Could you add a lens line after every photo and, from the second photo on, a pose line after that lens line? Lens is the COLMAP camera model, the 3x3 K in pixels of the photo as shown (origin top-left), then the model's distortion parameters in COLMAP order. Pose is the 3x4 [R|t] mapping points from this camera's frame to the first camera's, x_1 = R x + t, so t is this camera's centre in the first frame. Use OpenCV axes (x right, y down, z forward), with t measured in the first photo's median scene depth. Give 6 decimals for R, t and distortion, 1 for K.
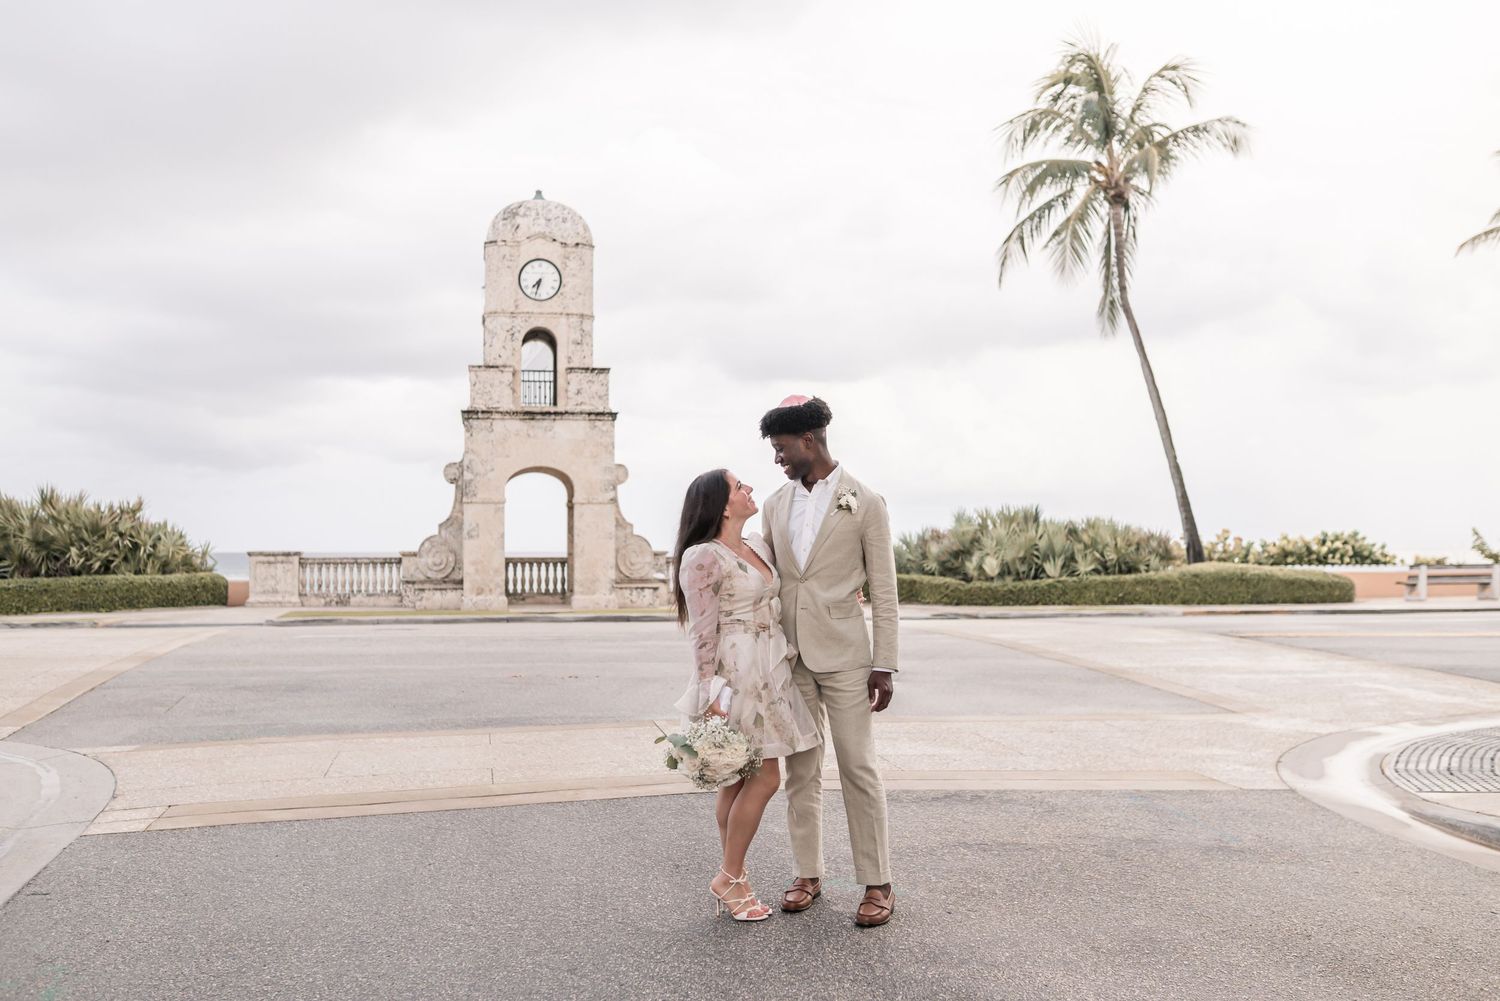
lens RADIAL K [[1485.0, 0, 739.5], [0, 1485.0, 482.4], [0, 0, 1]] dist [-0.055429, 0.067476]
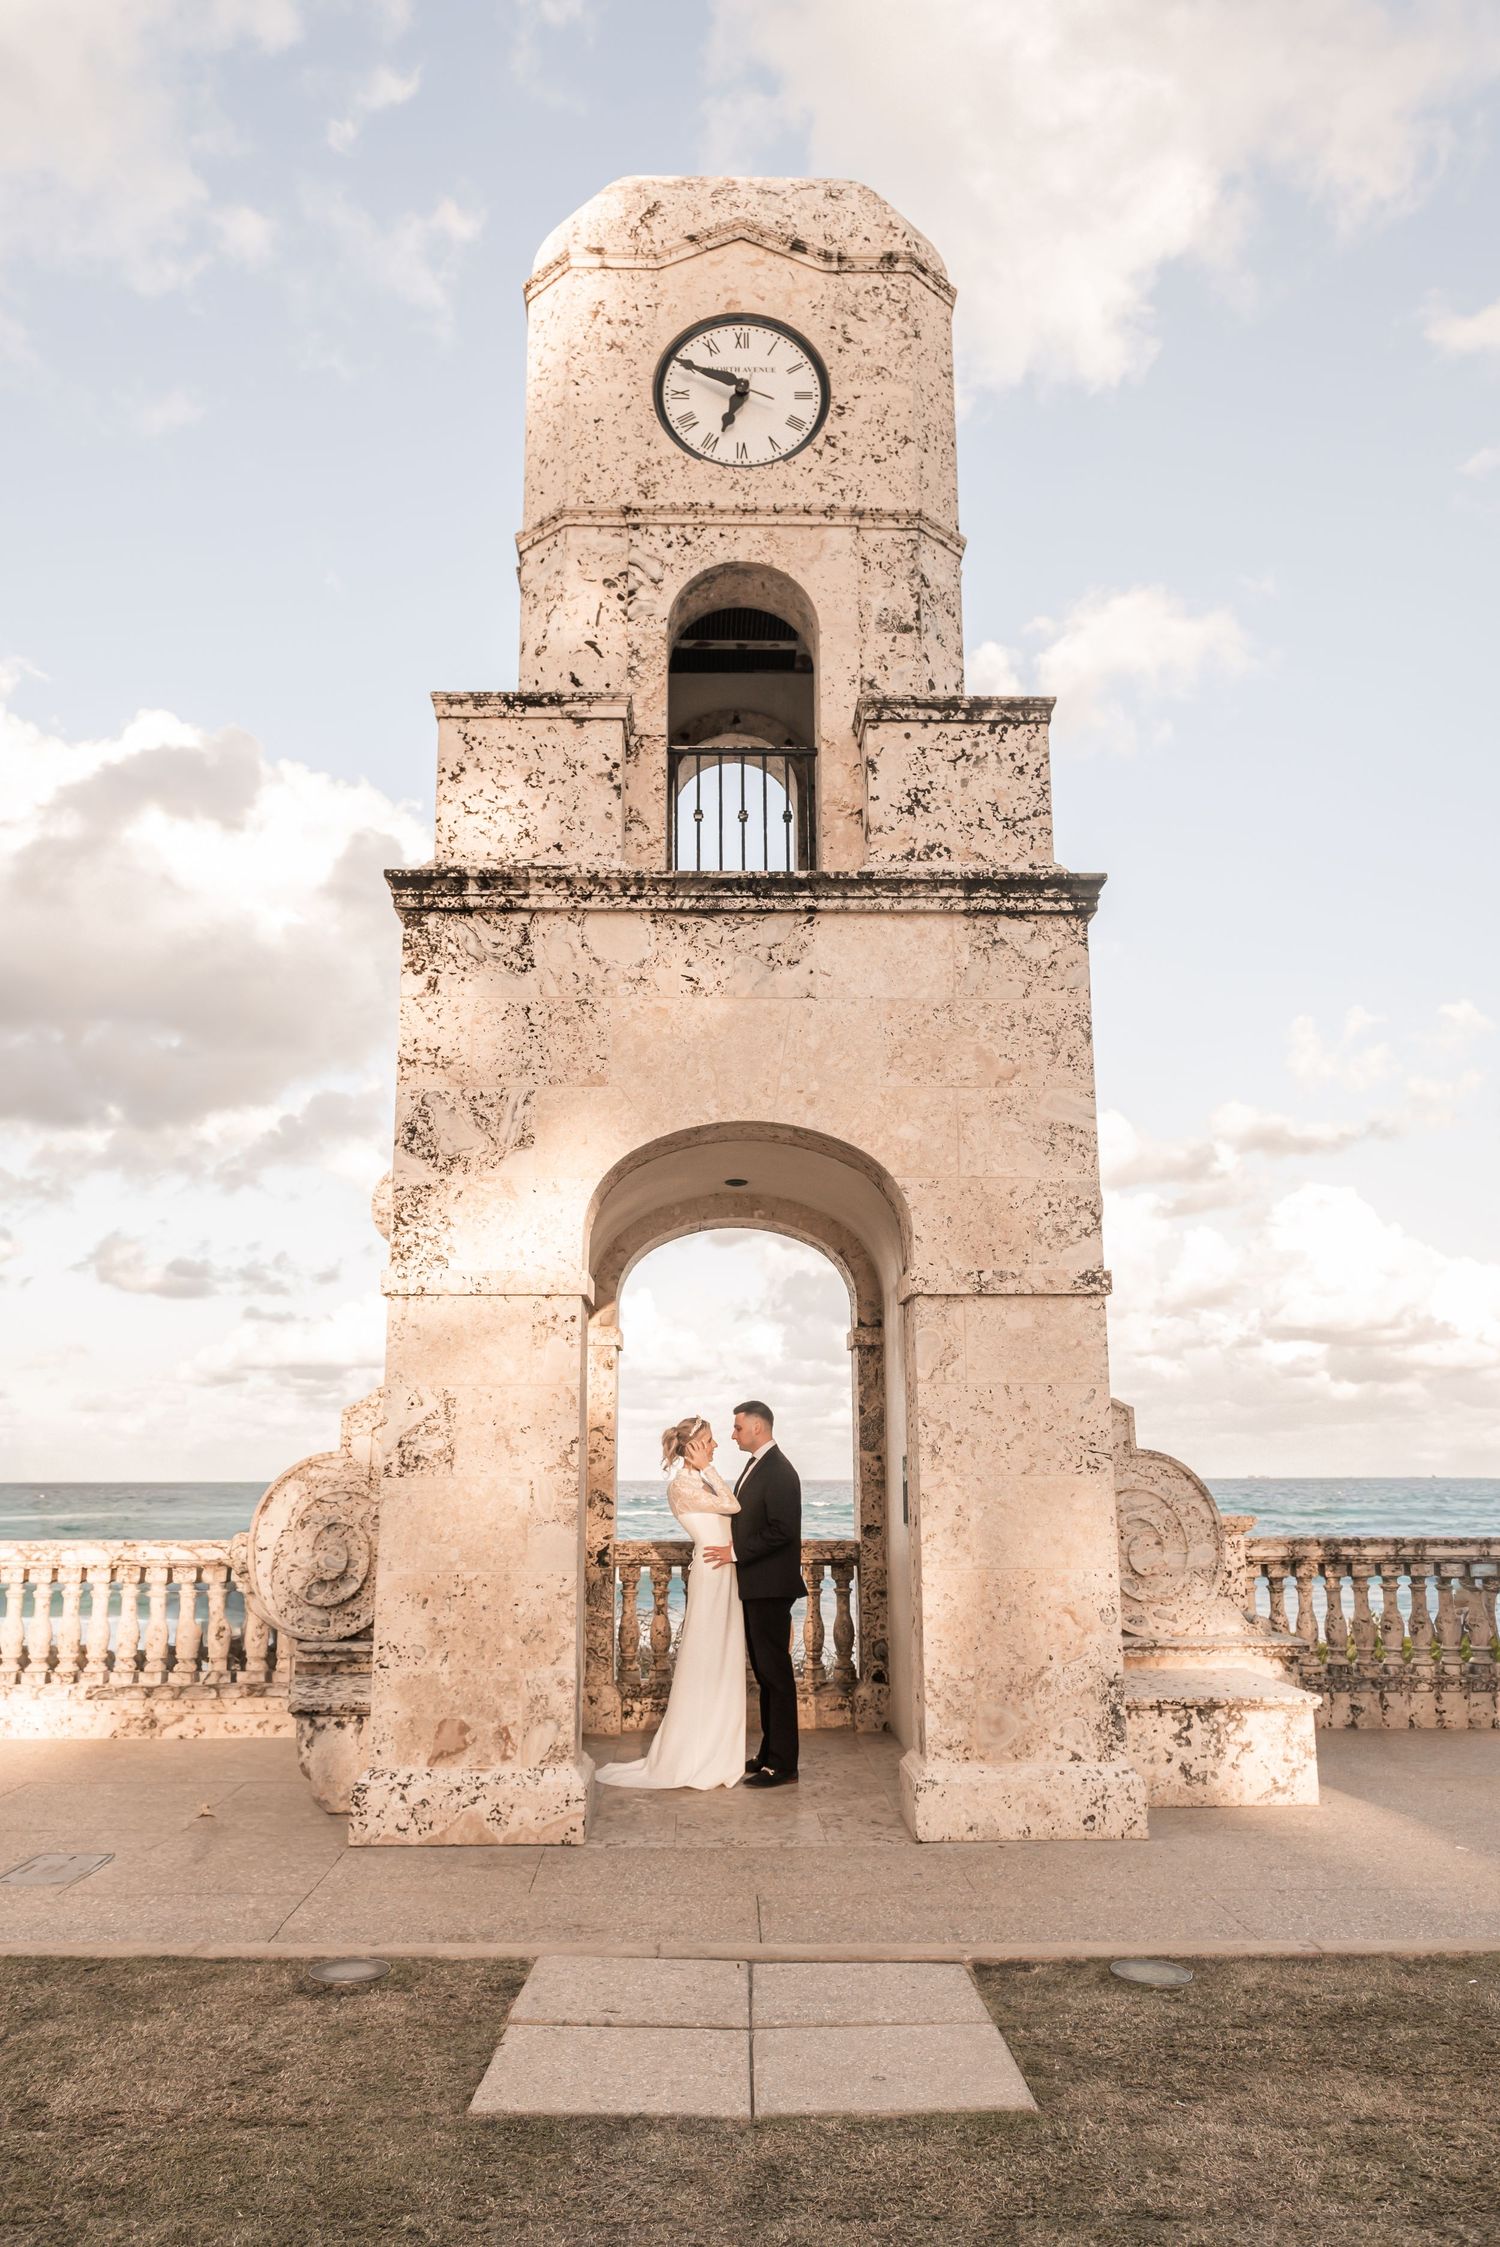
lens RADIAL K [[1641.3, 0, 744.0], [0, 1641.3, 1134.4], [0, 0, 1]] dist [-0.005755, -0.004672]
pose [[0.989140, -0.030725, -0.143732, -0.099809], [0.007414, 0.987092, -0.159985, 0.028012], [0.146792, 0.157182, 0.976599, 0.760087]]
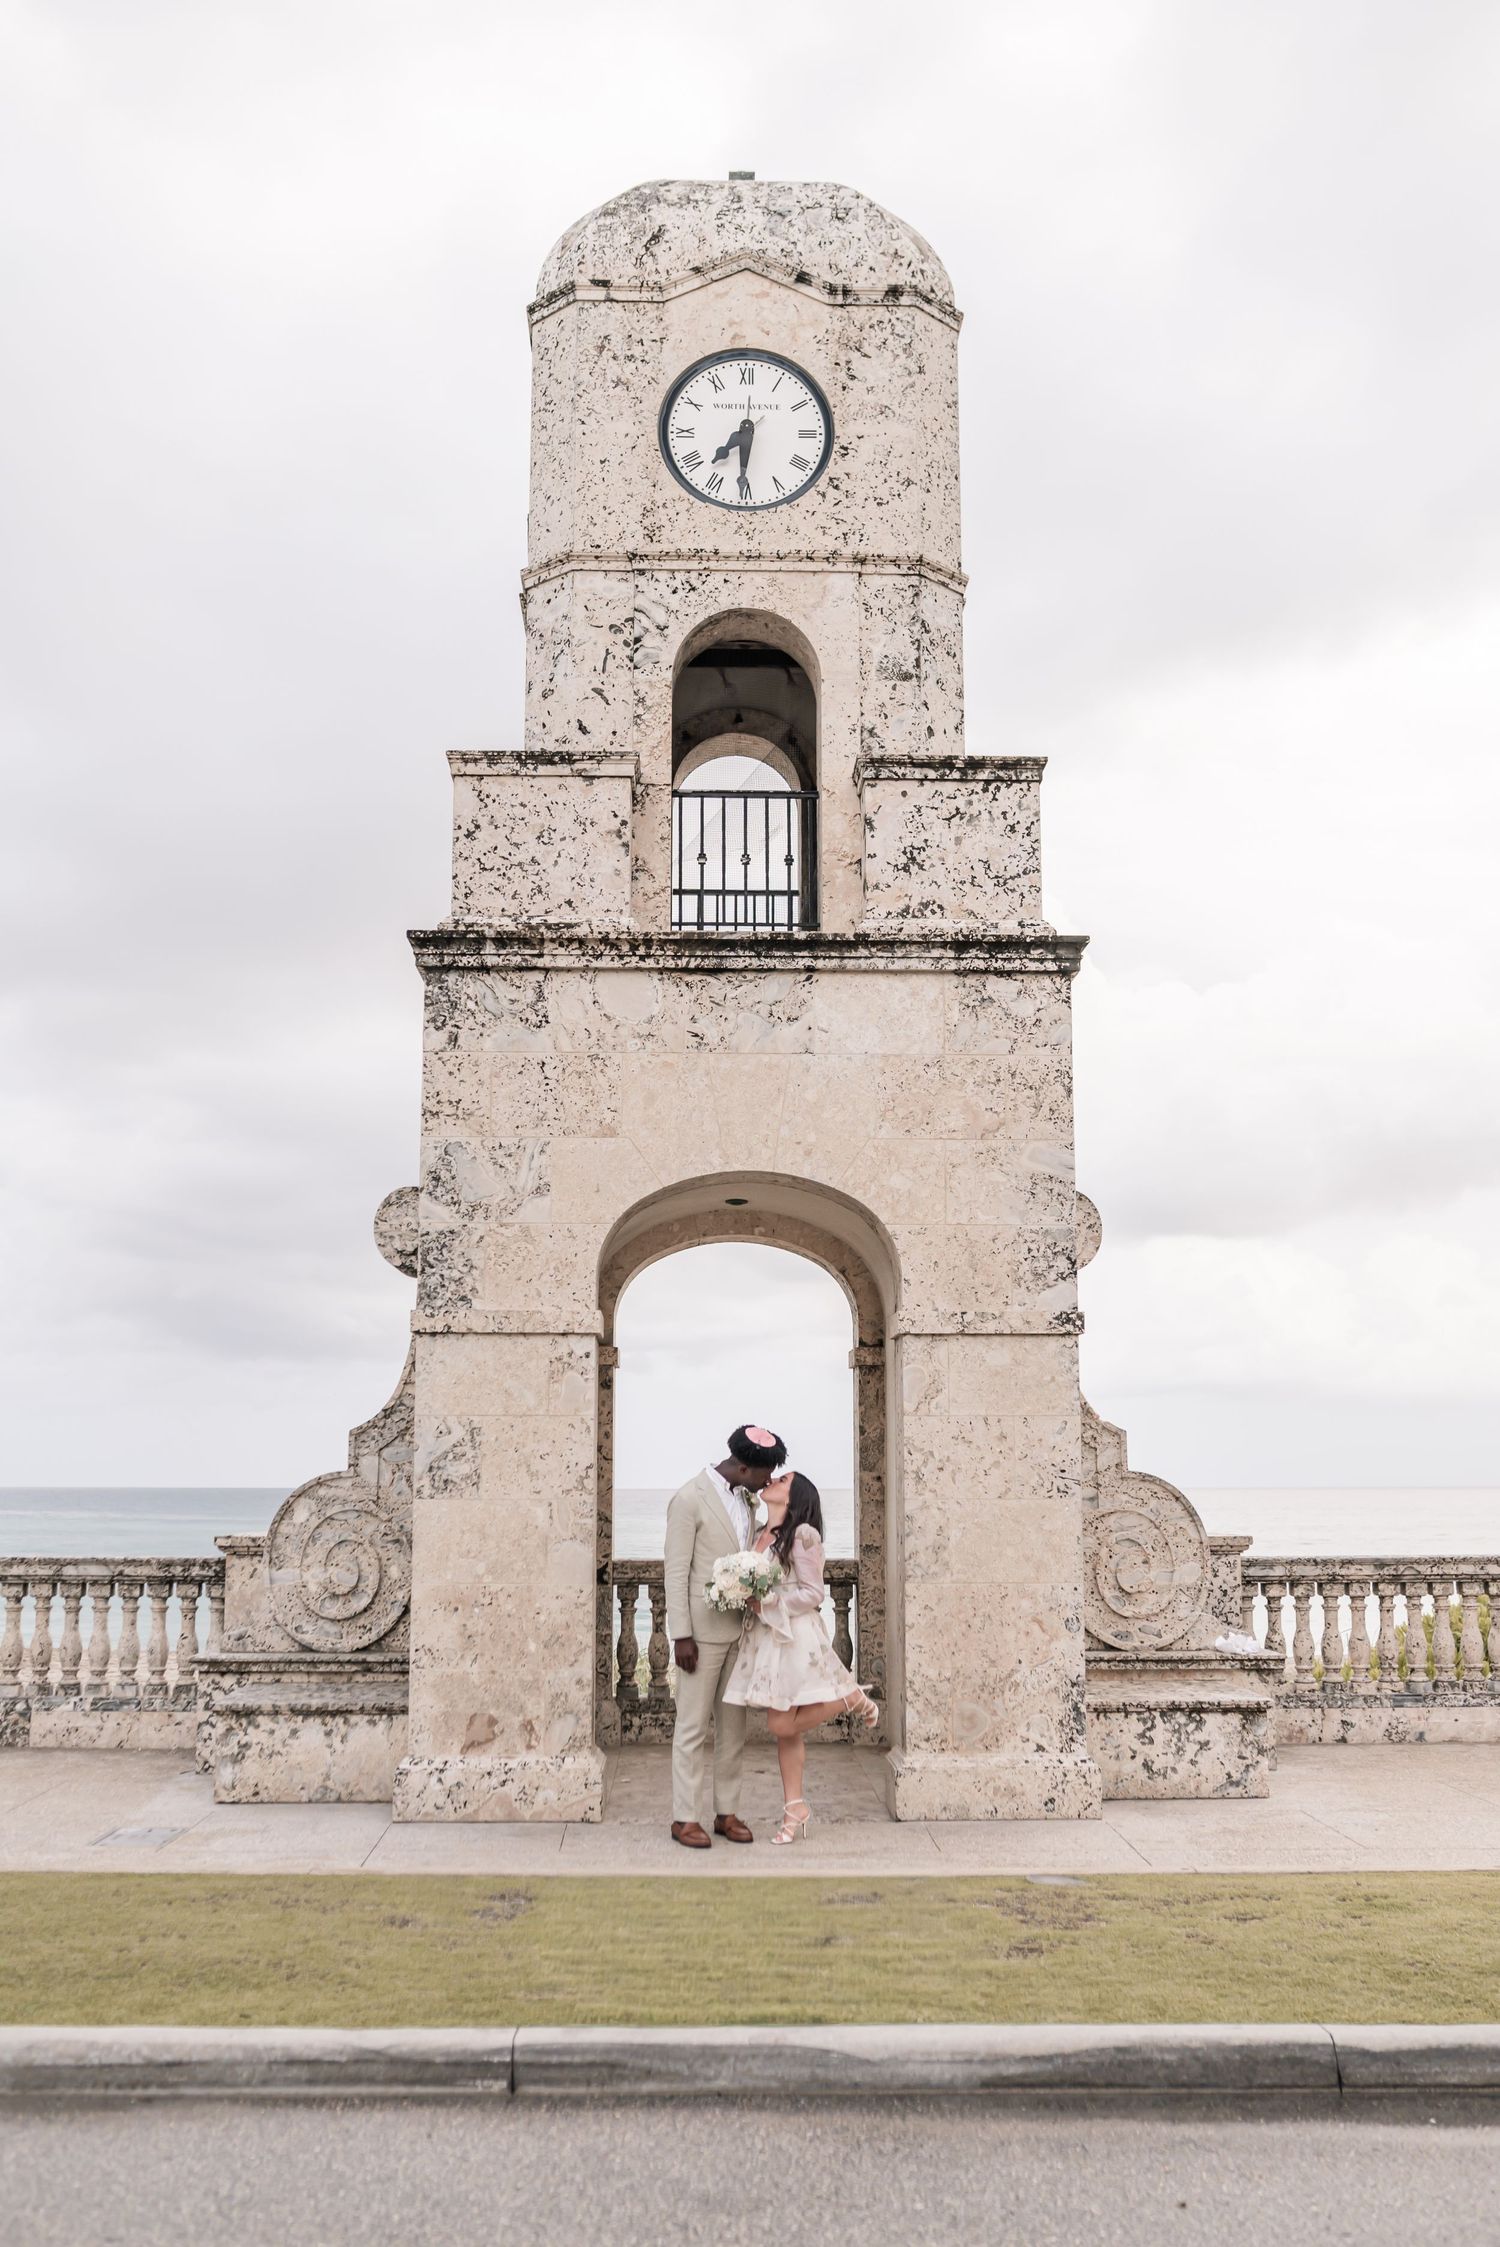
lens RADIAL K [[2232.8, 0, 753.2], [0, 2232.8, 1141.2], [0, 0, 1]] dist [-0.063164, 0.082398]
pose [[0.990054, -0.018573, -0.139457, -0.084711], [0.003554, 0.994233, -0.107182, 0.020782], [0.140643, 0.105620, 0.984410, 0.653112]]
